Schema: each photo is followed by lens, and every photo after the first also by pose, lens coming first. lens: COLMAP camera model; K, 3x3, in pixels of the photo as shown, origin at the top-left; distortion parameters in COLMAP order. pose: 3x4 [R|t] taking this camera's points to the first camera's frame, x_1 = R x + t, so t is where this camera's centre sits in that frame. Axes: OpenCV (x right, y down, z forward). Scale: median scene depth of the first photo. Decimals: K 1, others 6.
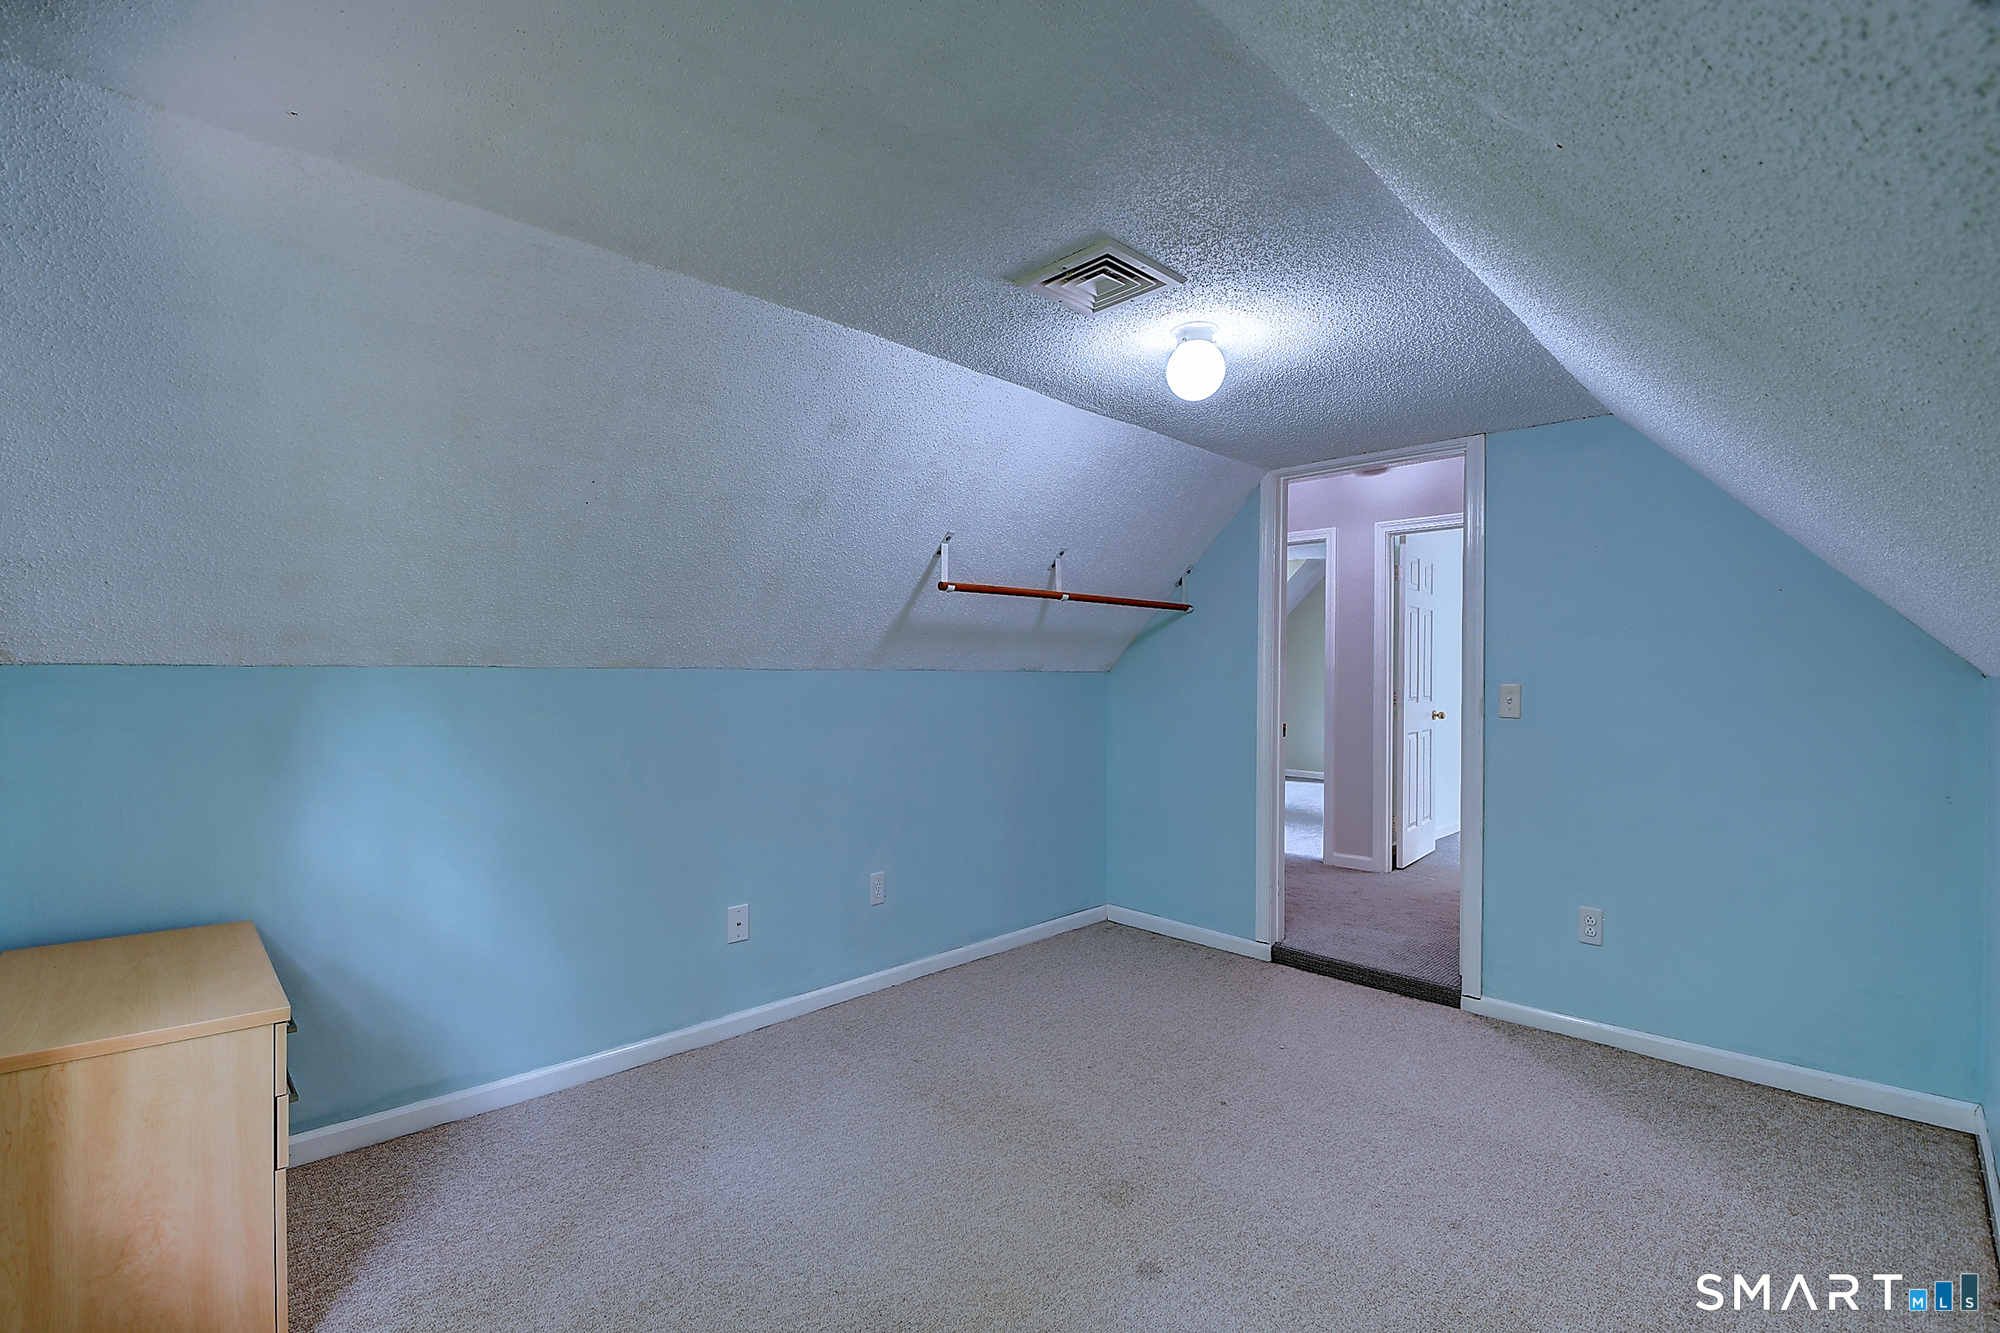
lens RADIAL K [[882.2, 0, 979.6], [0, 882.2, 677.0], [0, 0, 1]] dist [0.025010, -0.030393]
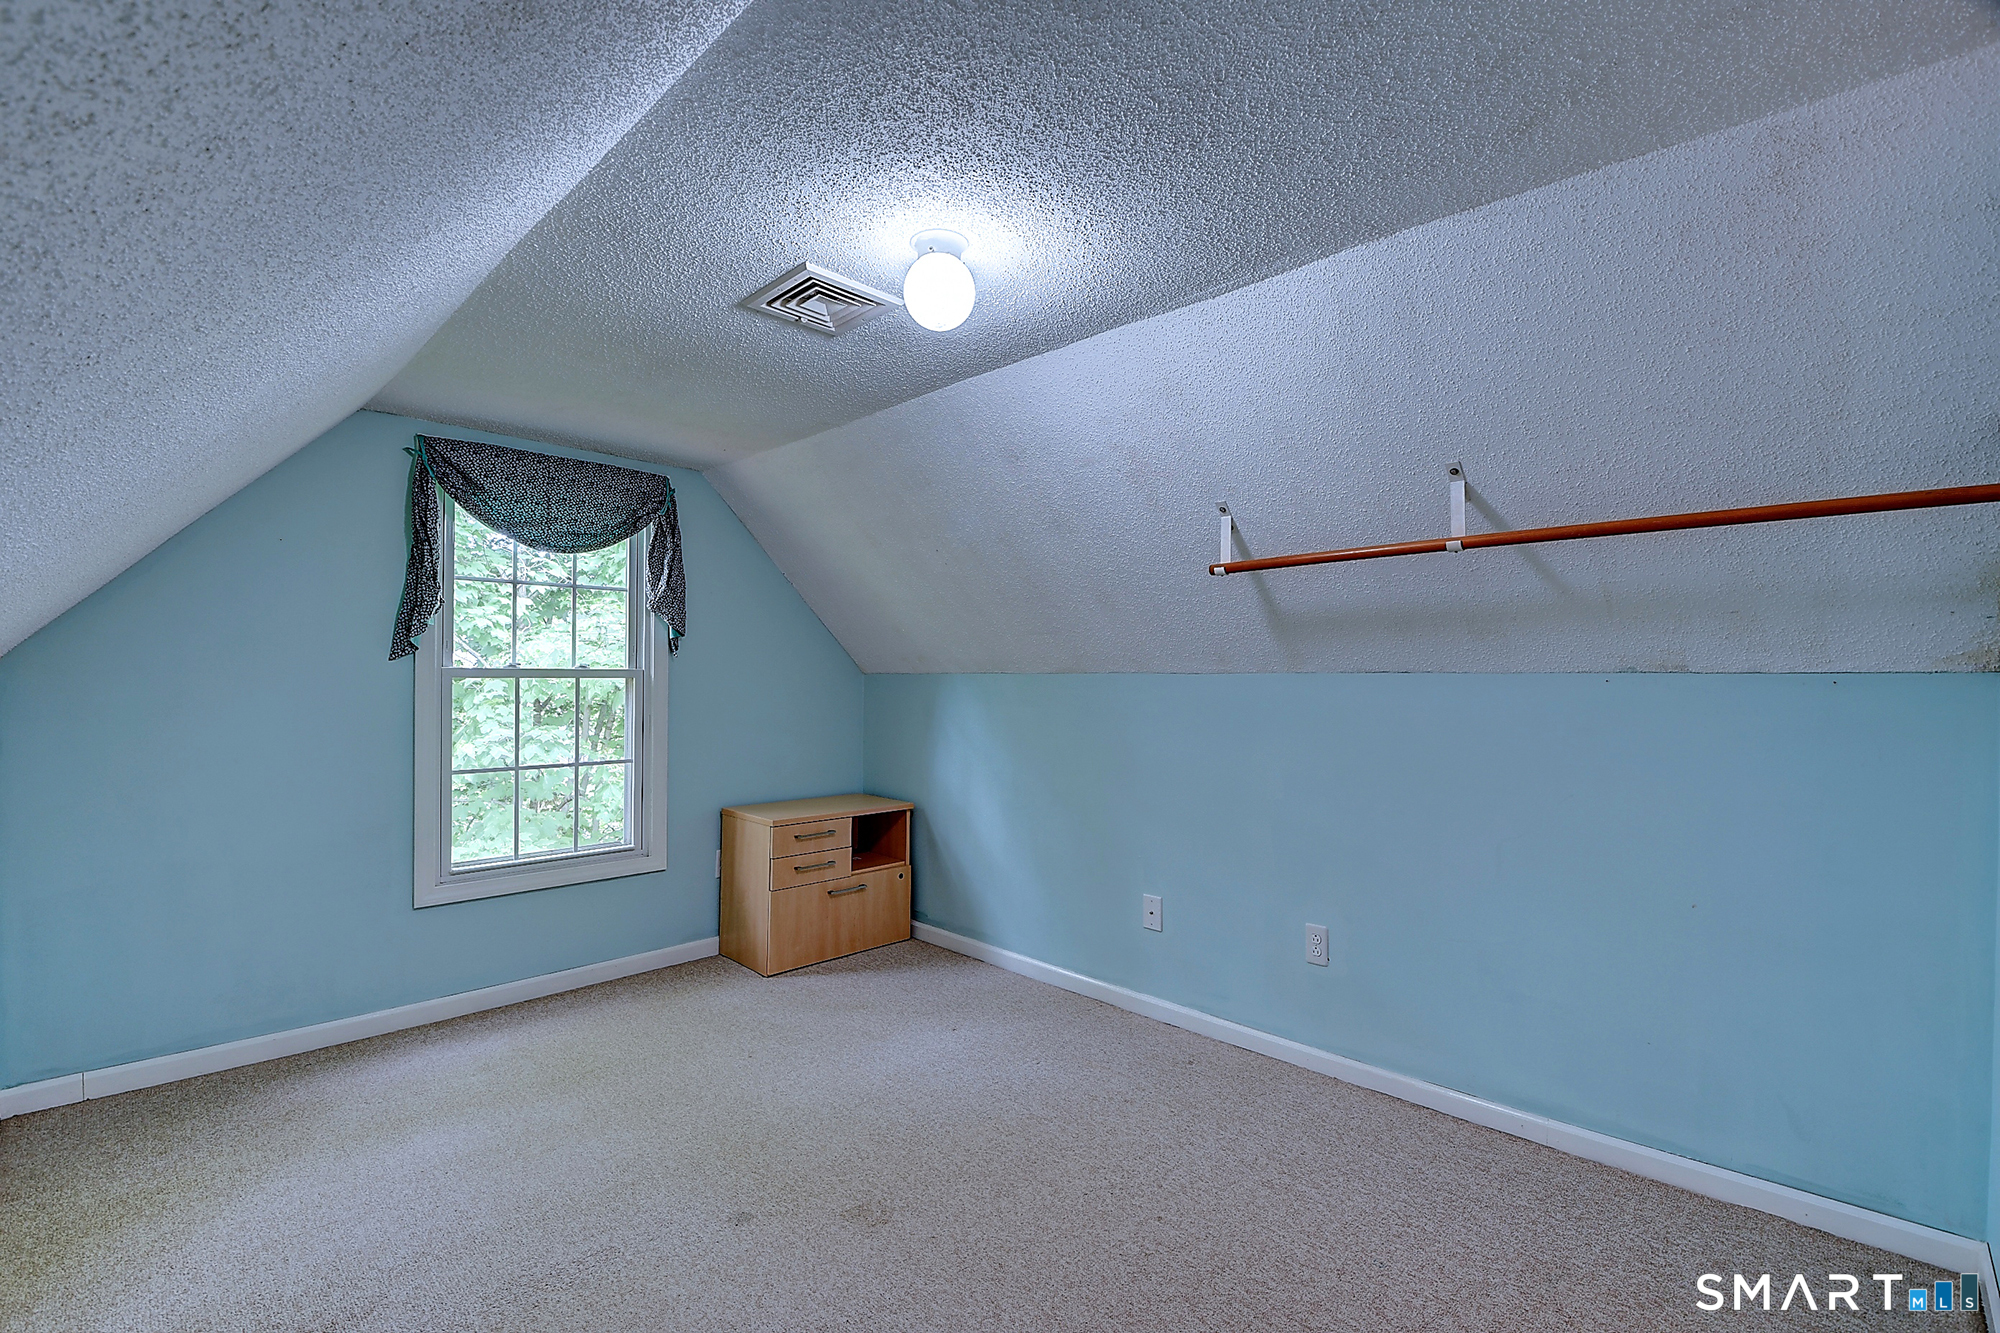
lens RADIAL K [[882.2, 0, 979.6], [0, 882.2, 677.0], [0, 0, 1]] dist [0.025010, -0.030393]
pose [[0.006408, -0.006769, -0.999957, 0.870528], [-0.006232, 0.999957, -0.006809, 0.004603], [0.999960, 0.006275, 0.006365, 0.865119]]
